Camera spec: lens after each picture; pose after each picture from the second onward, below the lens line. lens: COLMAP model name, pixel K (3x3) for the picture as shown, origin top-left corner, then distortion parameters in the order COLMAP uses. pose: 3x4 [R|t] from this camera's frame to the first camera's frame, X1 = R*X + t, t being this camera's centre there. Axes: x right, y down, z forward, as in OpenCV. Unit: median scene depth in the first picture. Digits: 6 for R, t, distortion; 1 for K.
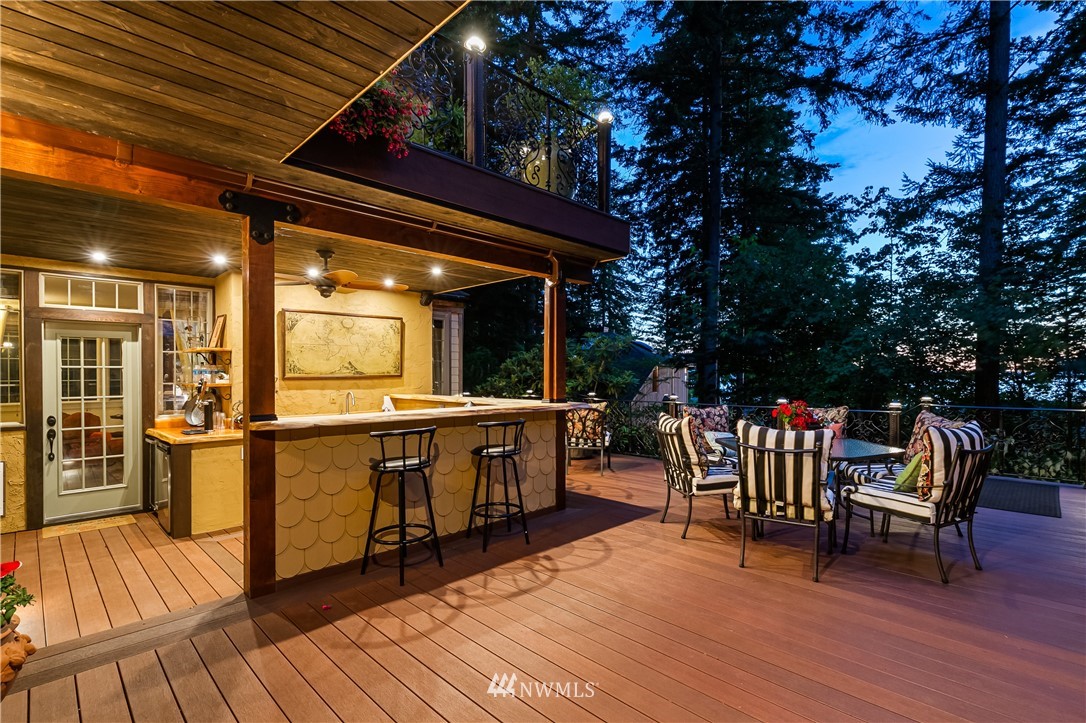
lens RADIAL K [[515.1, 0, 543.0], [0, 515.1, 361.5], [0, 0, 1]] dist [0.001023, 0.000129]
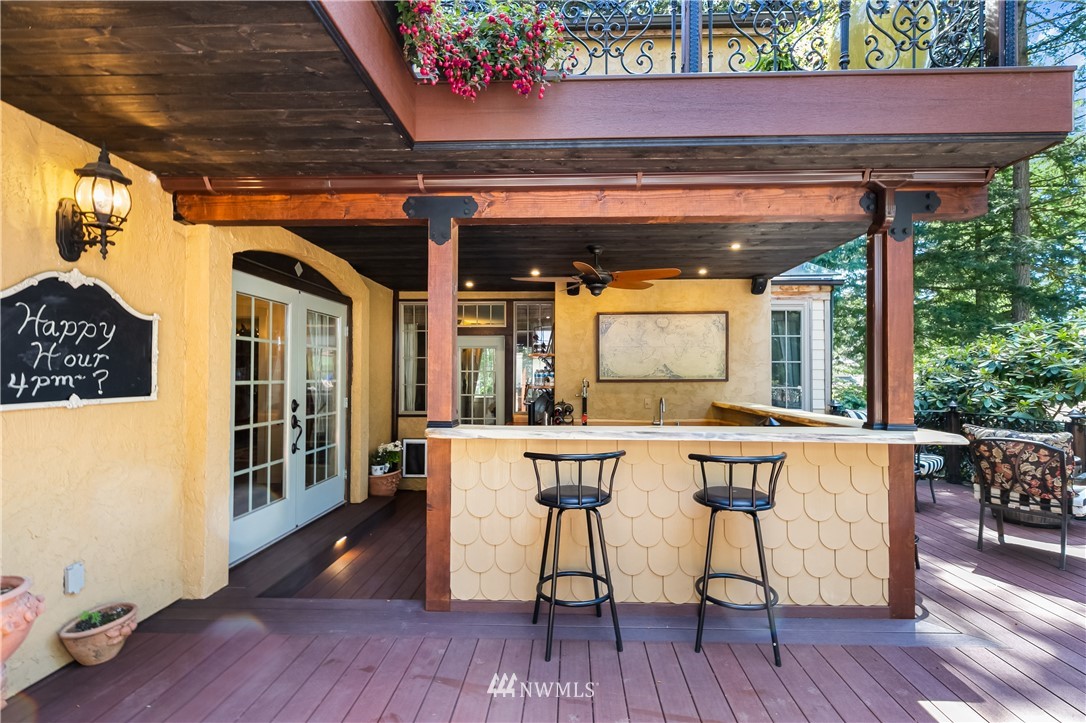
lens RADIAL K [[497.0, 0, 543.0], [0, 497.0, 361.5], [0, 0, 1]] dist [0.001086, 0.000038]
pose [[0.681616, -0.018430, -0.731478, 0.125489], [0.014394, 0.999827, -0.011778, 0.002732], [0.731569, -0.002501, 0.681763, 0.239923]]
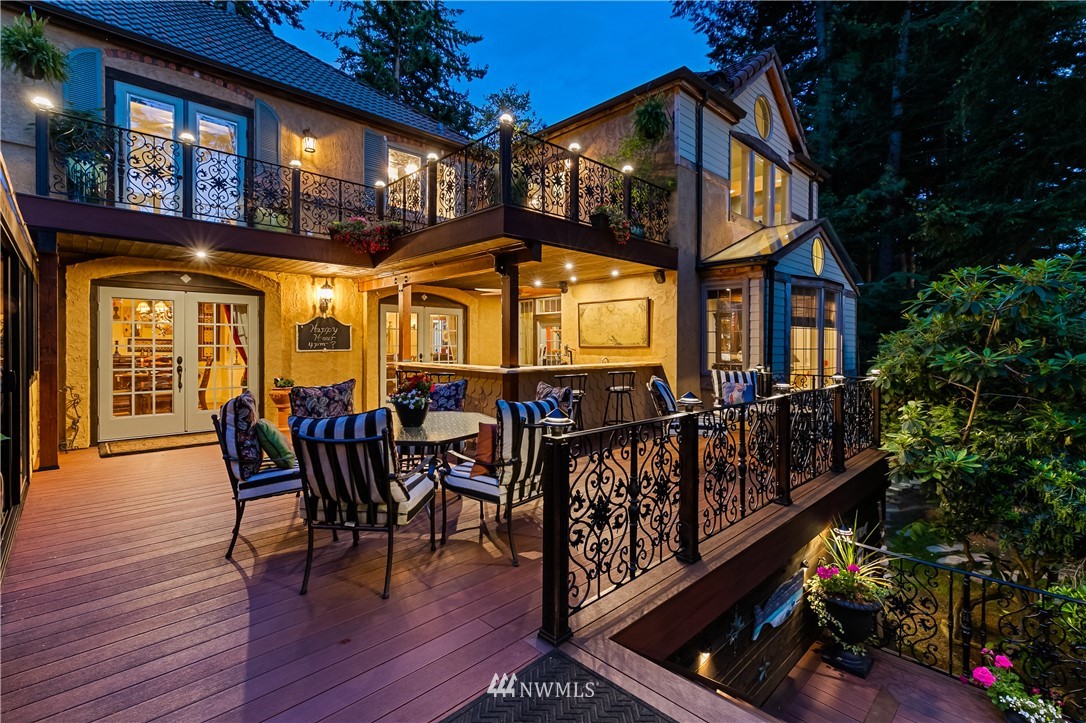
lens RADIAL K [[497.0, 0, 543.0], [0, 497.0, 361.5], [0, 0, 1]] dist [0.001086, 0.000038]
pose [[-0.018645, 0.032452, -0.999299, 0.952394], [0.020737, 0.999271, 0.032064, 0.023277], [0.999611, -0.020125, -0.019305, 0.849484]]
